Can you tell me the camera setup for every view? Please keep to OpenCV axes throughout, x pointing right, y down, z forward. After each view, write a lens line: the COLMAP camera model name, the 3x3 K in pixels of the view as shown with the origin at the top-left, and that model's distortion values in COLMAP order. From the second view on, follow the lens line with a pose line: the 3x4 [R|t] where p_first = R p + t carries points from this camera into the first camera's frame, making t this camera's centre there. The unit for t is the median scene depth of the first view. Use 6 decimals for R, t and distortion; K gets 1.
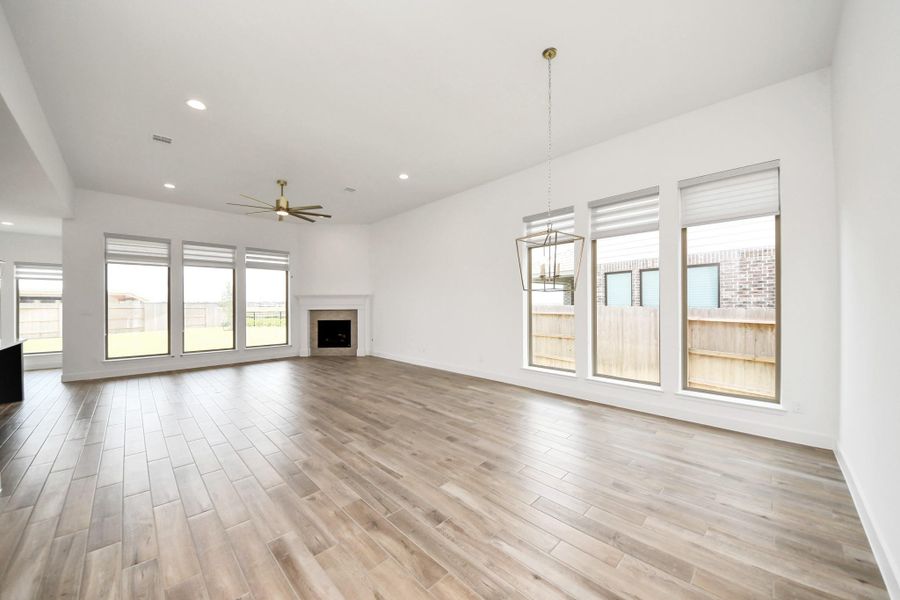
lens RADIAL K [[325.3, 0, 444.5], [0, 325.3, 306.0], [0, 0, 1]] dist [0.027061, -0.018631]
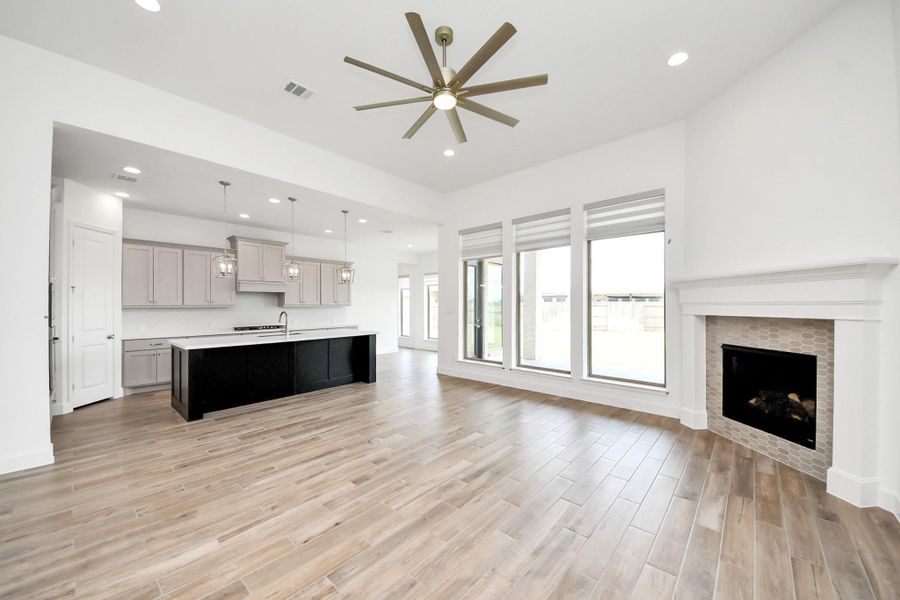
lens RADIAL K [[340.9, 0, 450.0], [0, 340.9, 300.0], [0, 0, 1]] dist [0.025217, -0.018865]
pose [[0.072802, -0.007544, -0.997318, -0.012533], [-0.002180, 0.999968, -0.007723, -0.003555], [0.997344, 0.002736, 0.072784, 0.799965]]
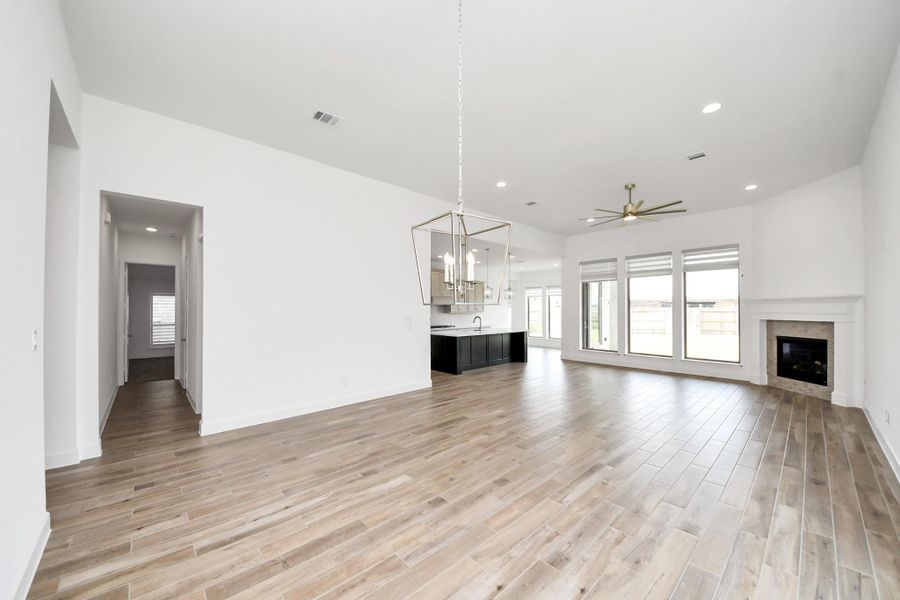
lens RADIAL K [[325.3, 0, 444.5], [0, 325.3, 306.0], [0, 0, 1]] dist [0.027061, -0.018631]
pose [[-0.051399, -0.003627, -0.998672, 0.405407], [-0.000913, 0.999993, -0.003585, -0.017937], [0.998678, 0.000727, -0.051402, 0.418985]]
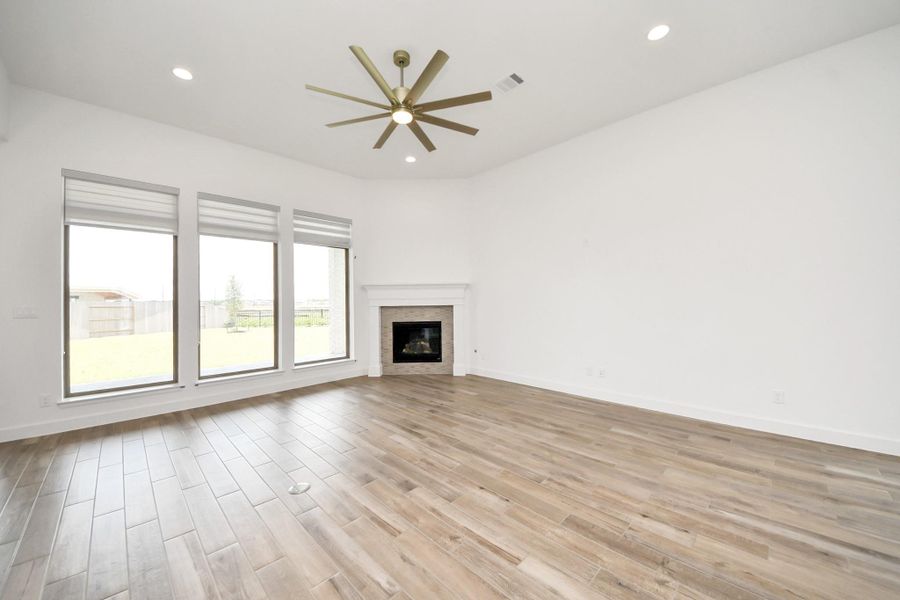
lens RADIAL K [[329.2, 0, 434.6], [0, 329.2, 299.3], [0, 0, 1]] dist [0.028197, -0.016589]
pose [[0.999959, -0.006841, -0.005956, -0.362886], [0.006776, 0.999918, -0.010878, 0.007047], [0.006030, 0.010837, 0.999923, 0.396239]]
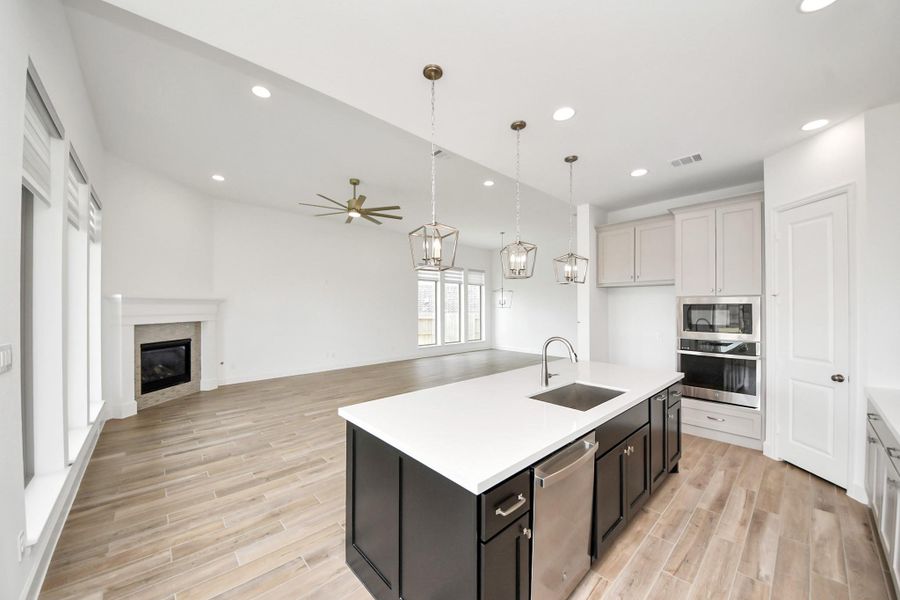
lens RADIAL K [[340.9, 0, 450.0], [0, 340.9, 300.0], [0, 0, 1]] dist [0.025217, -0.018865]
pose [[0.013177, 0.031221, 0.999426, -1.166611], [0.007166, 0.999484, -0.031318, -0.008610], [-0.999888, 0.007574, 0.012946, 0.588765]]
